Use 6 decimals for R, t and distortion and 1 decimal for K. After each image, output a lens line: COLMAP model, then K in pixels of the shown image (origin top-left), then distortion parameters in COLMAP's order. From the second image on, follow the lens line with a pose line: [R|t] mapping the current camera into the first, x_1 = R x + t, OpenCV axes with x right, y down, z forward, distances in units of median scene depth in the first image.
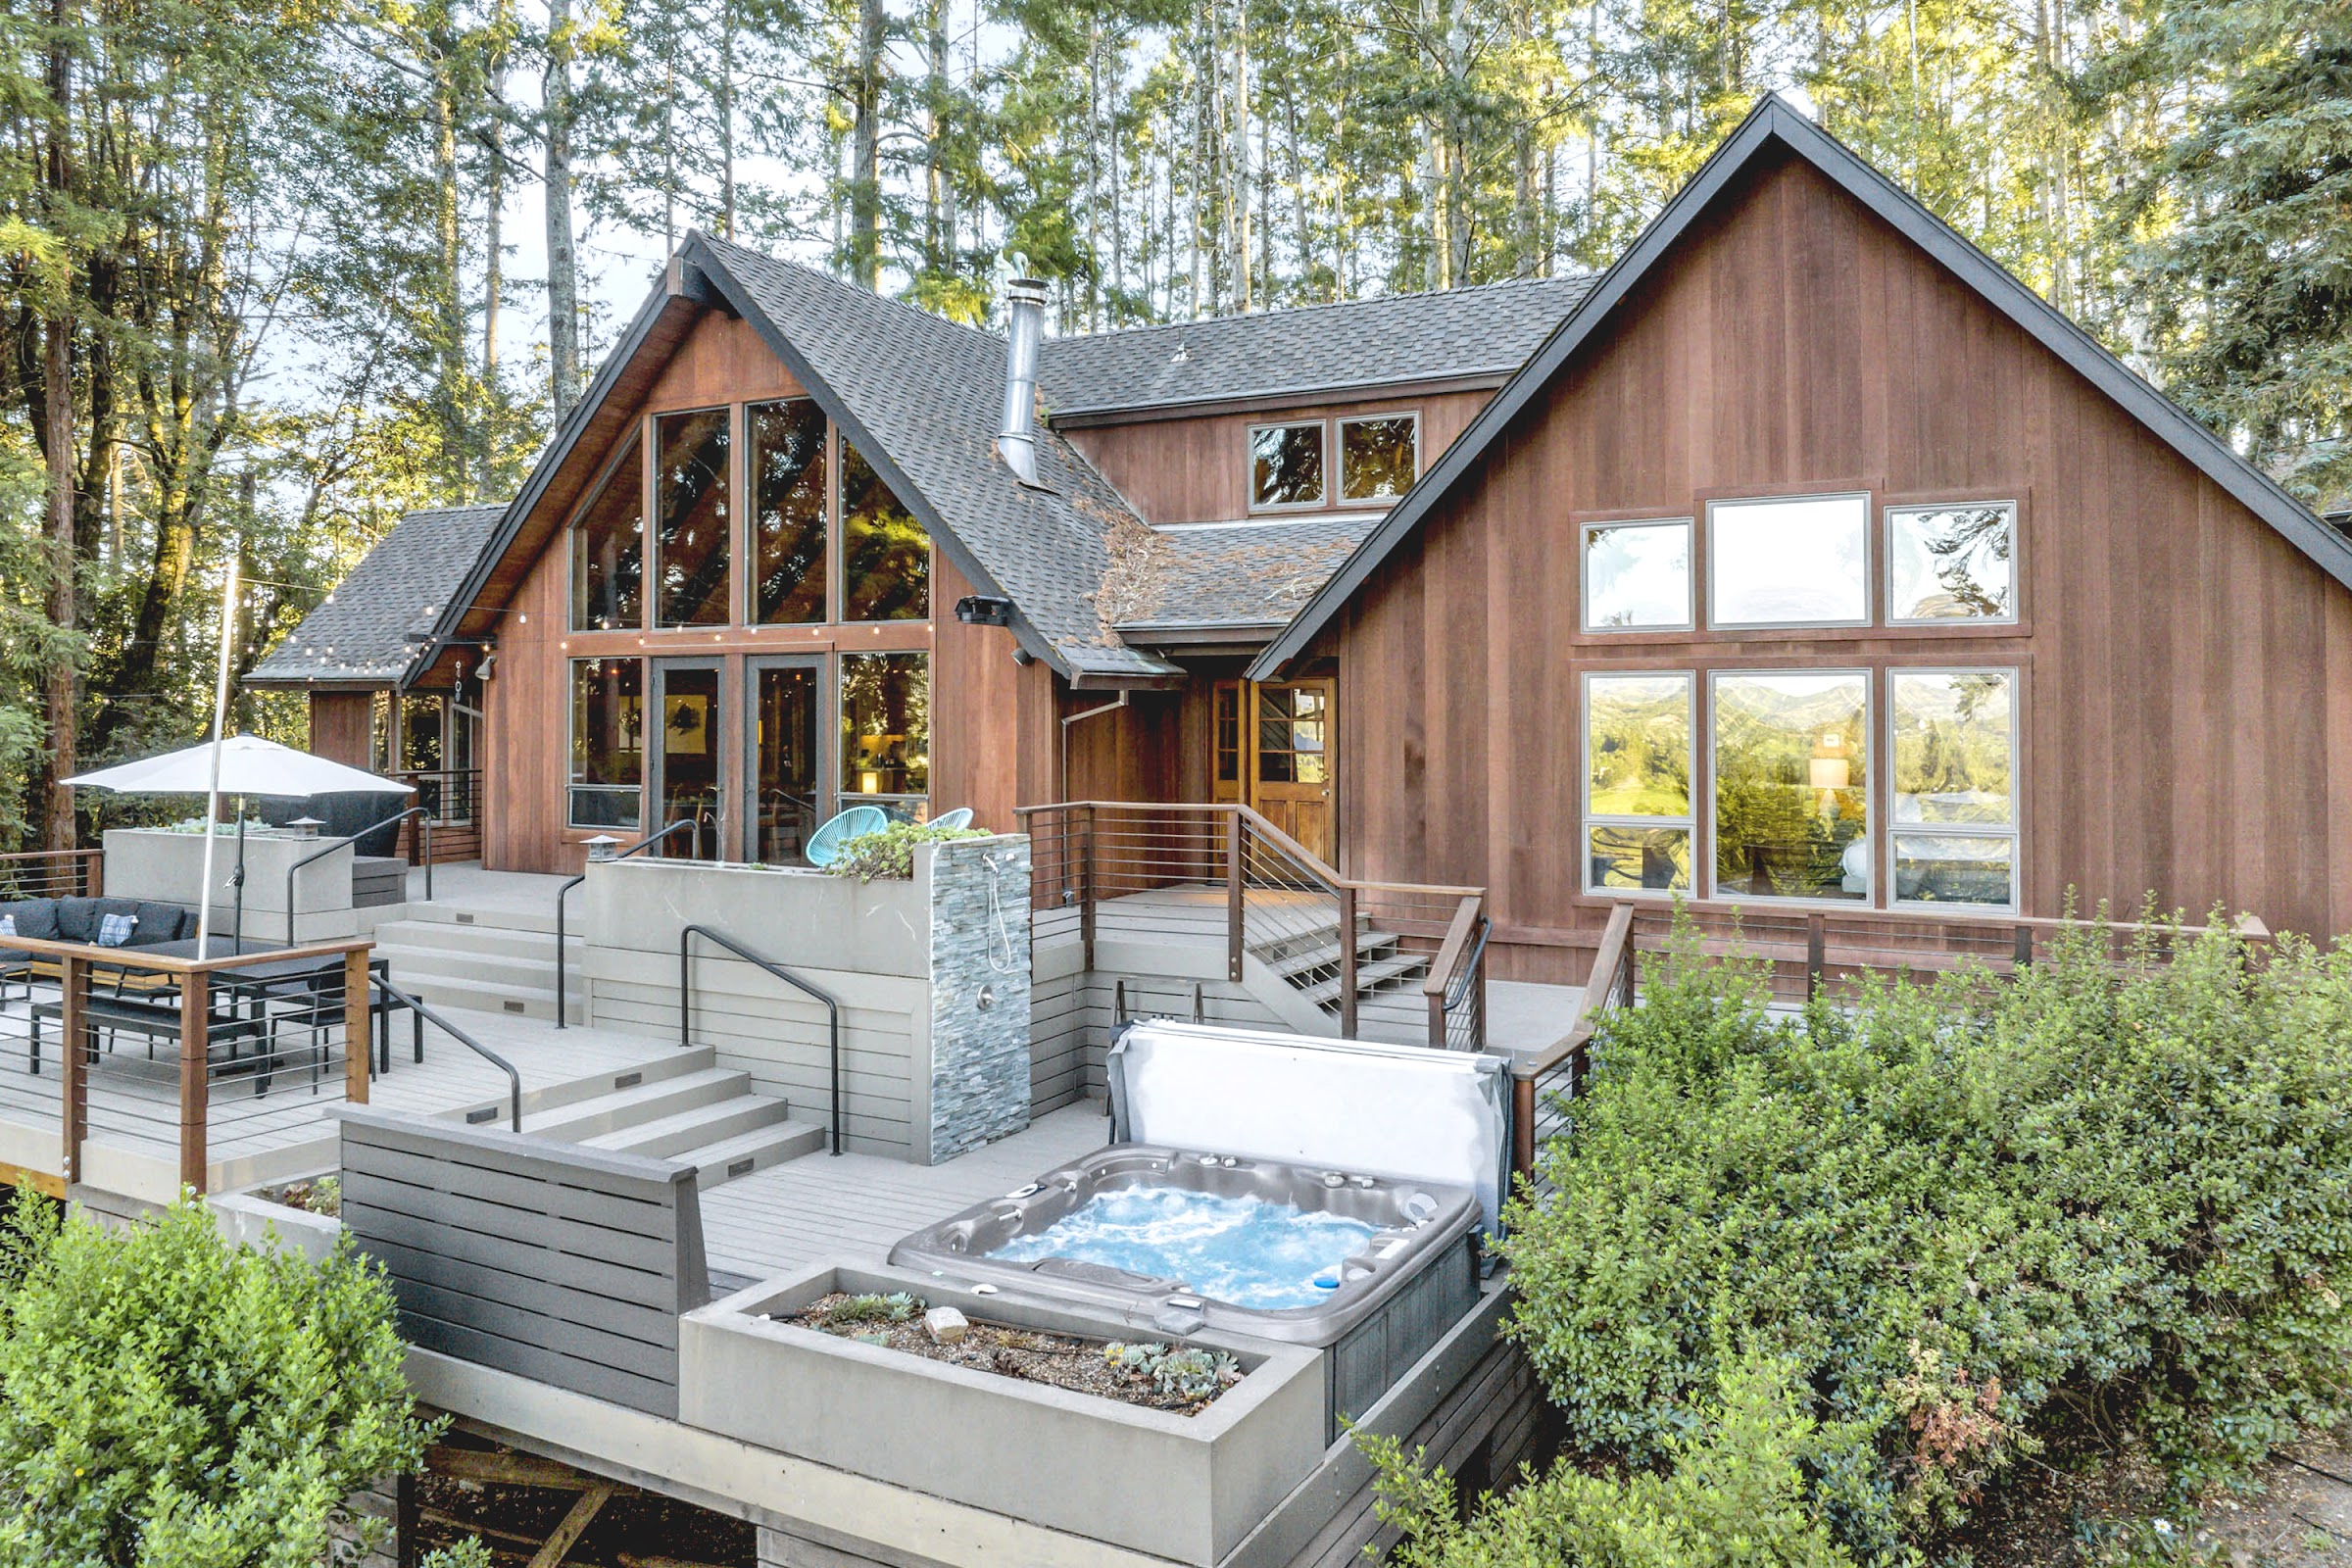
lens RADIAL K [[1644.8, 0, 1188.0], [0, 1644.8, 641.4], [0, 0, 1]] dist [-0.032054, 0.023246]
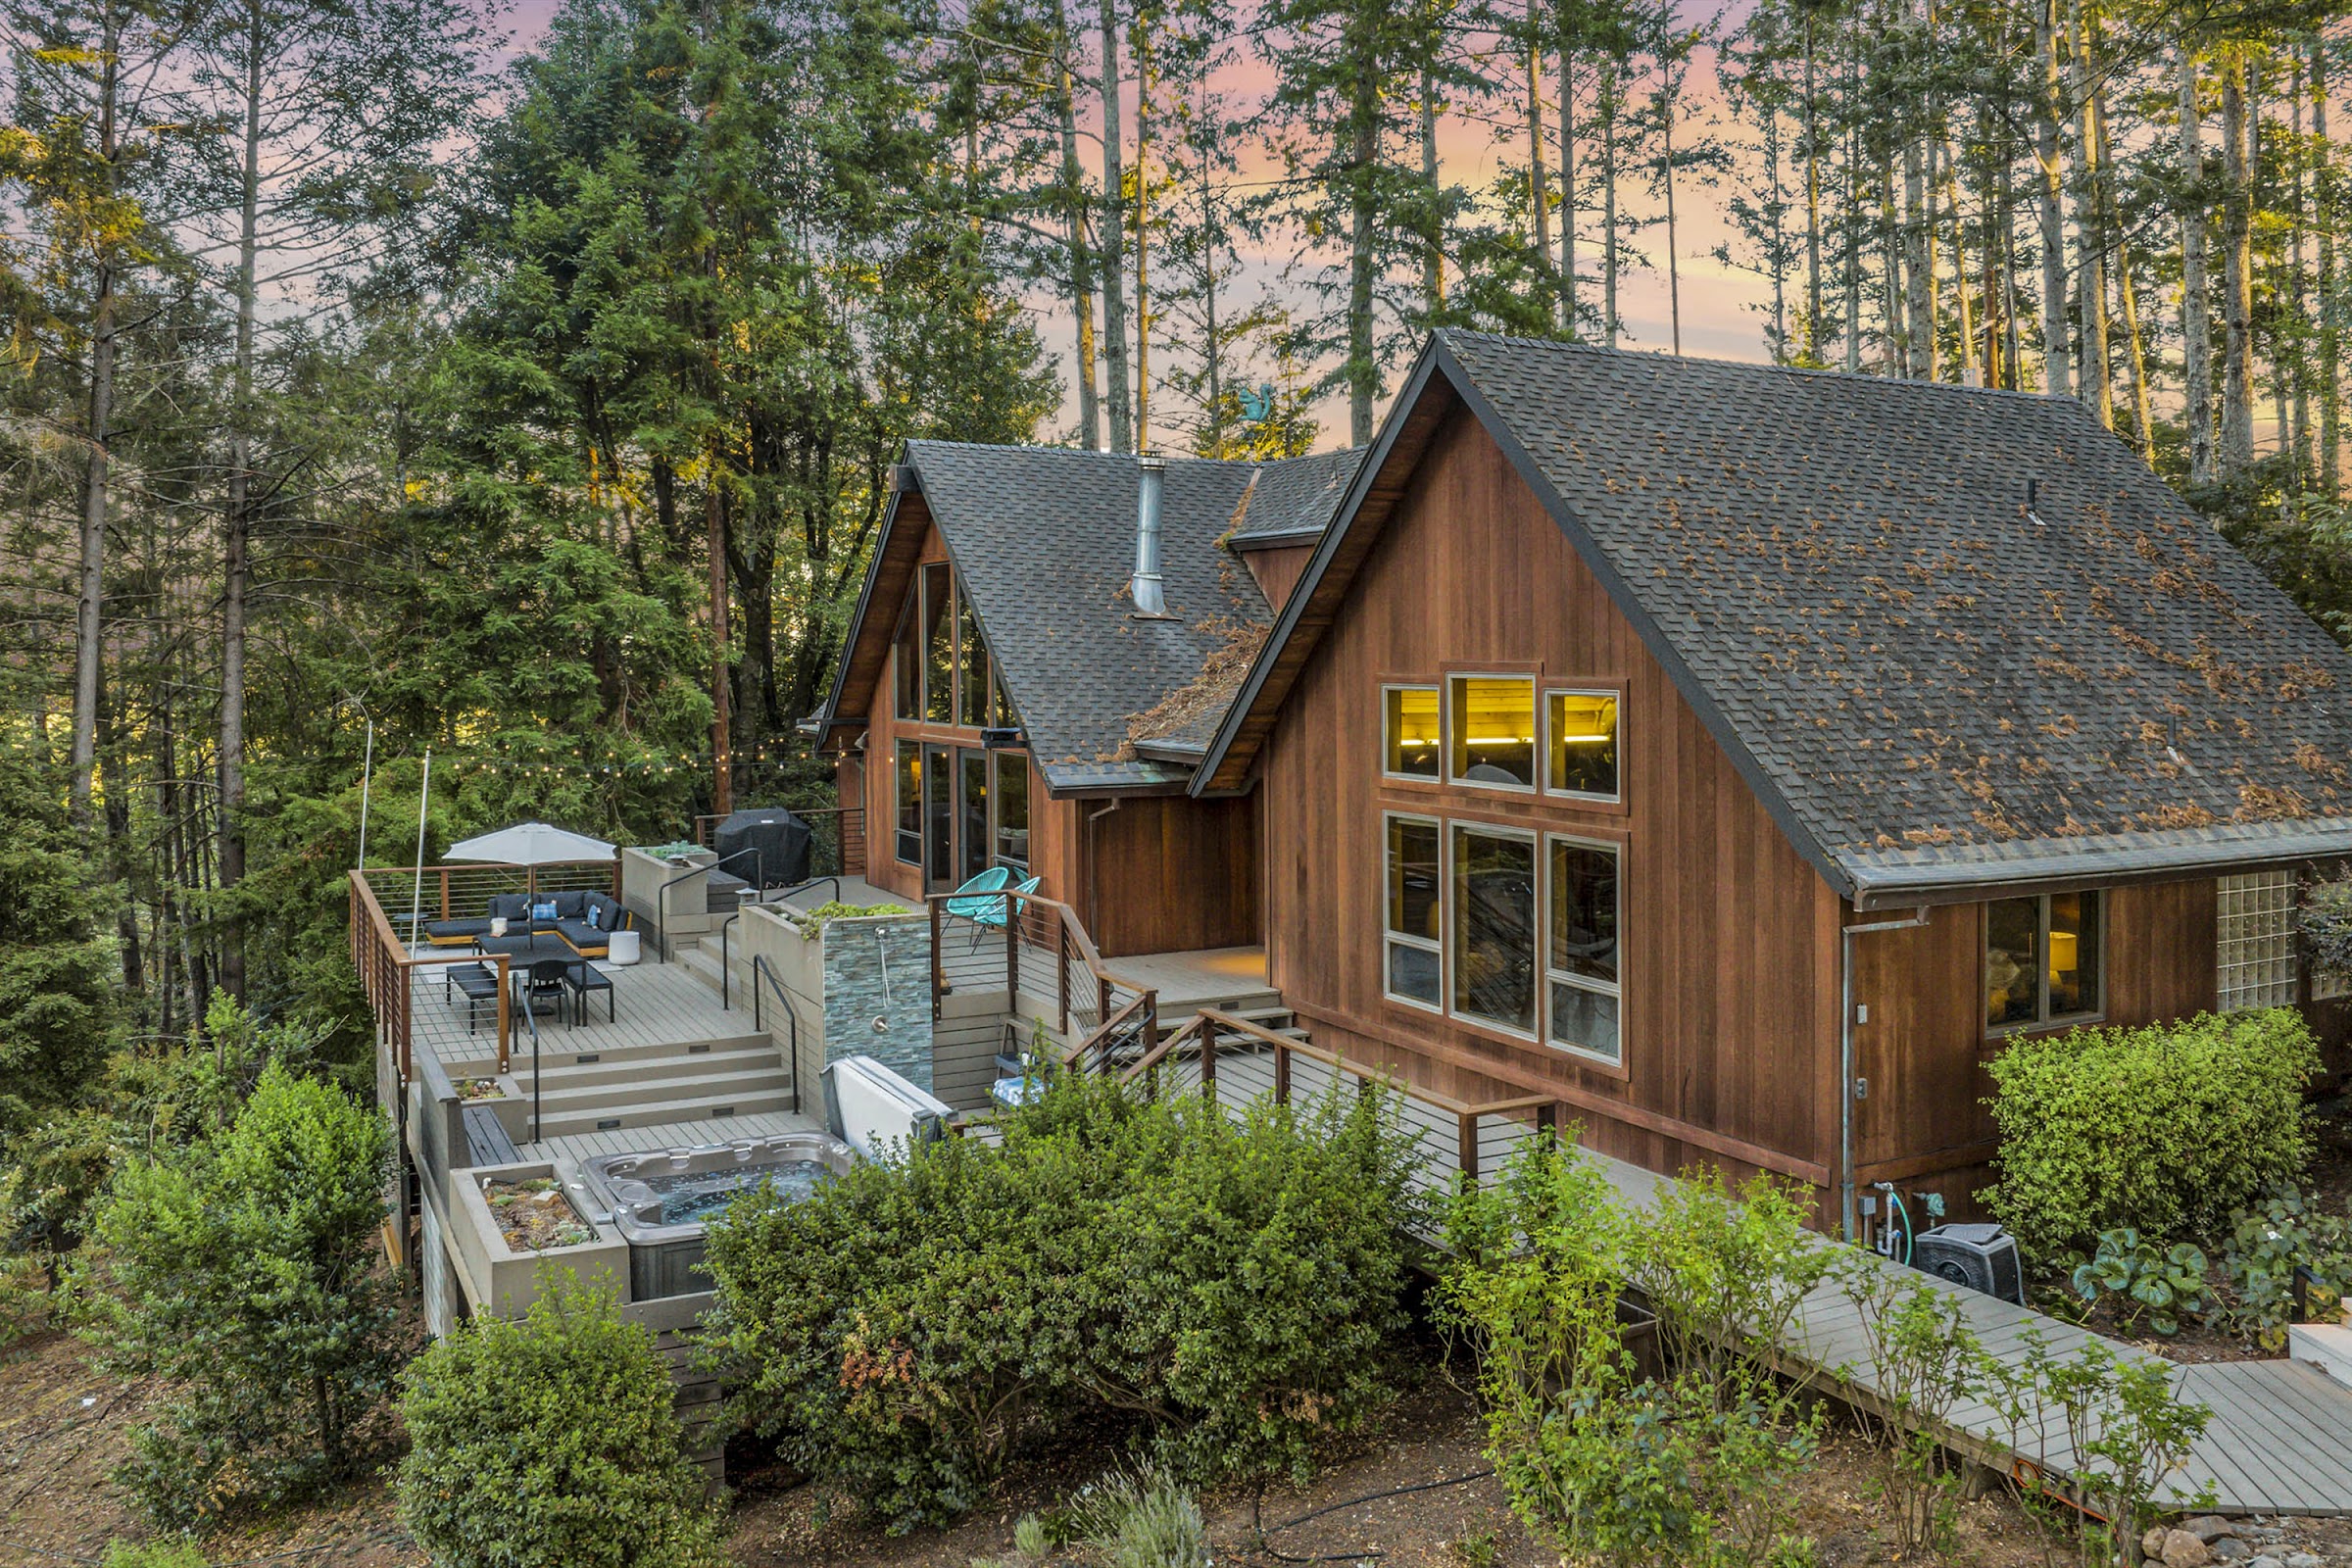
lens RADIAL K [[1767.3, 0, 1173.3], [0, 1767.3, 676.8], [0, 0, 1]] dist [-0.011623, -0.005012]
pose [[0.831498, 0.015501, -0.555311, 0.958909], [0.015990, 0.998529, 0.051815, -0.170481], [0.555297, -0.051964, 0.830027, -0.152080]]
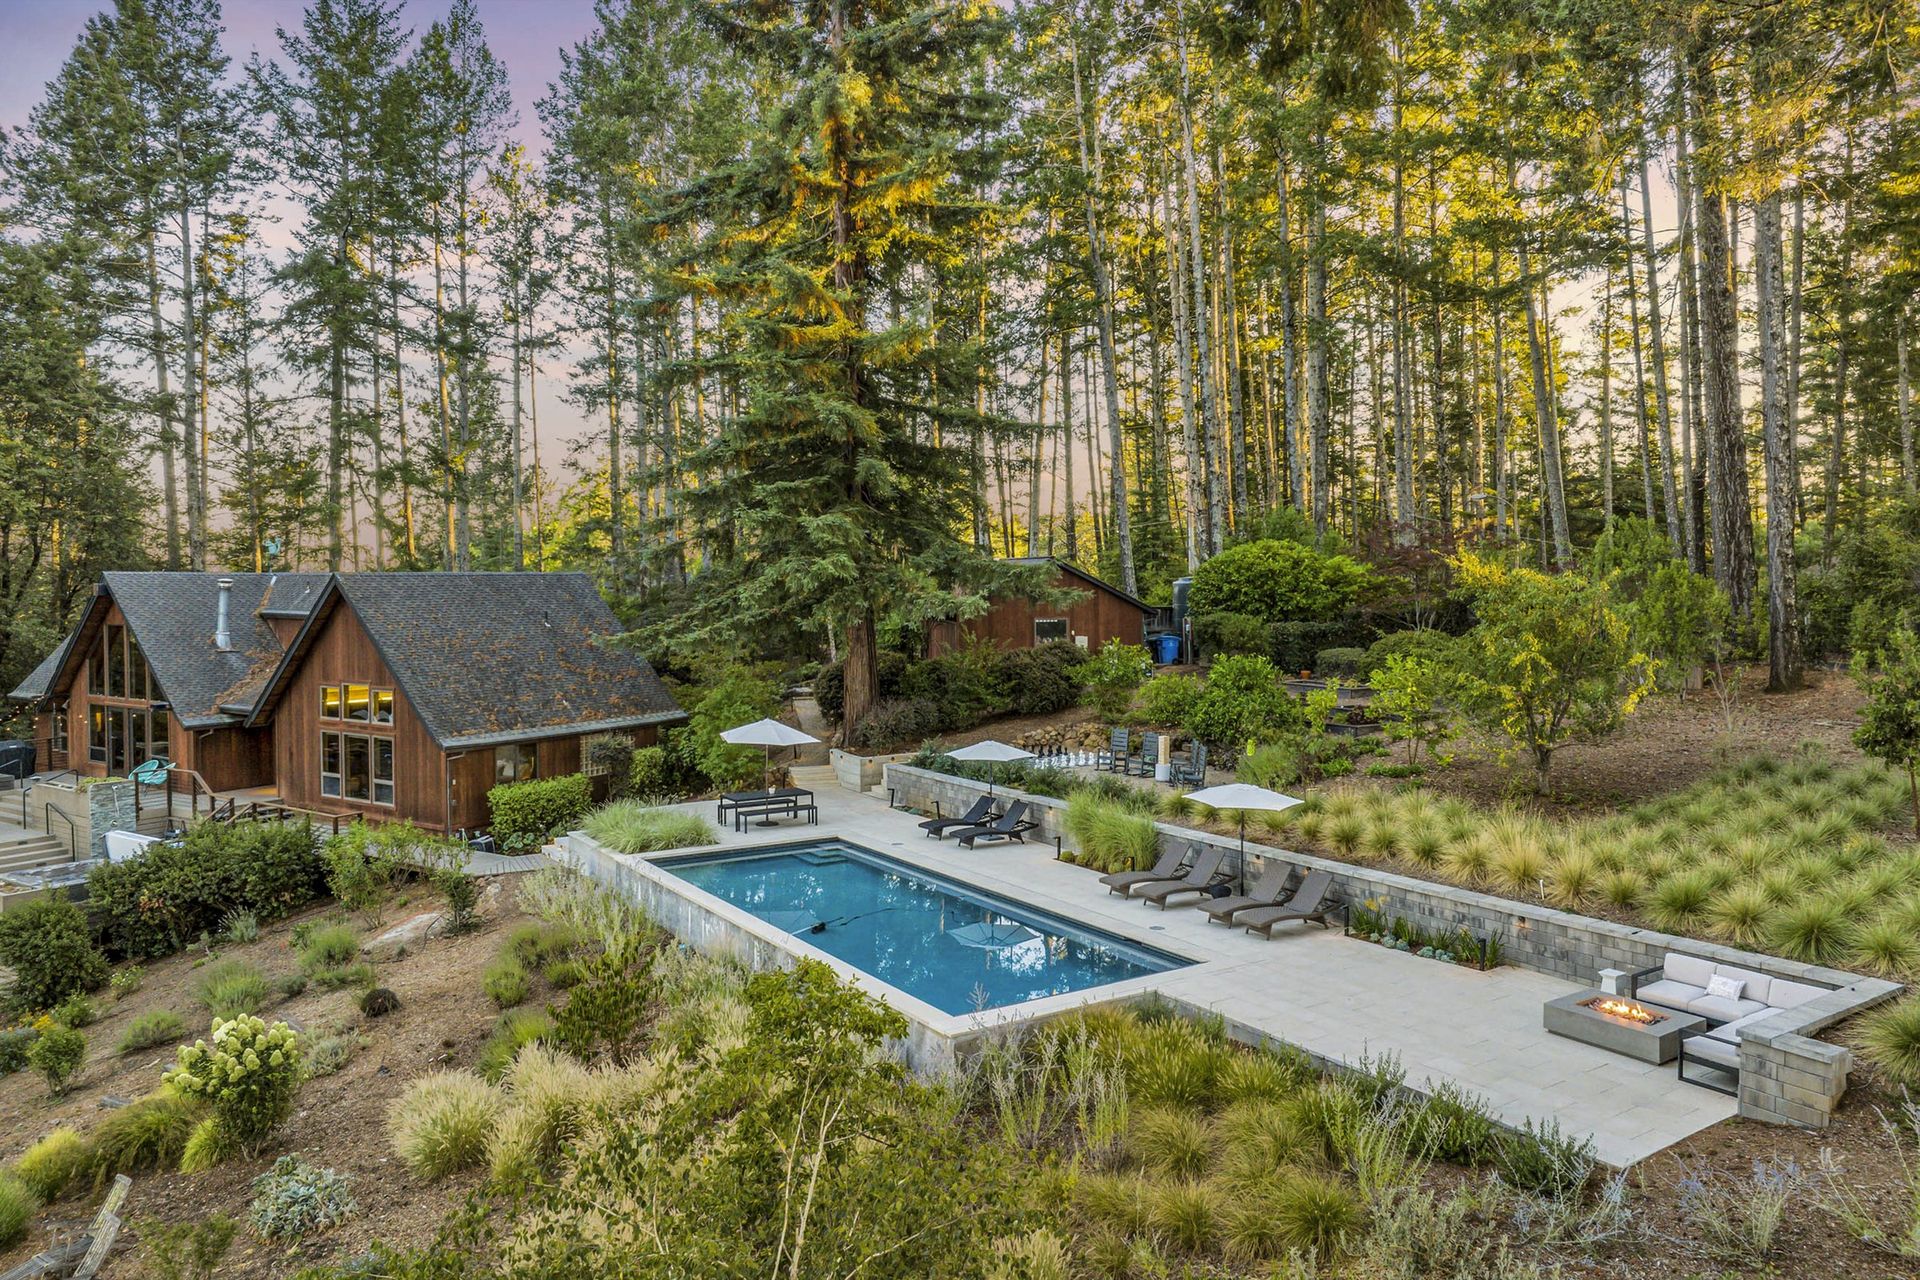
lens RADIAL K [[1442.7, 0, 957.8], [0, 1442.7, 552.5], [0, 0, 1]] dist [-0.011623, -0.005012]
pose [[0.994398, 0.001447, -0.105693, 2.149578], [0.002544, 0.999289, 0.037615, -0.525618], [0.105672, -0.037673, 0.993687, -2.054655]]
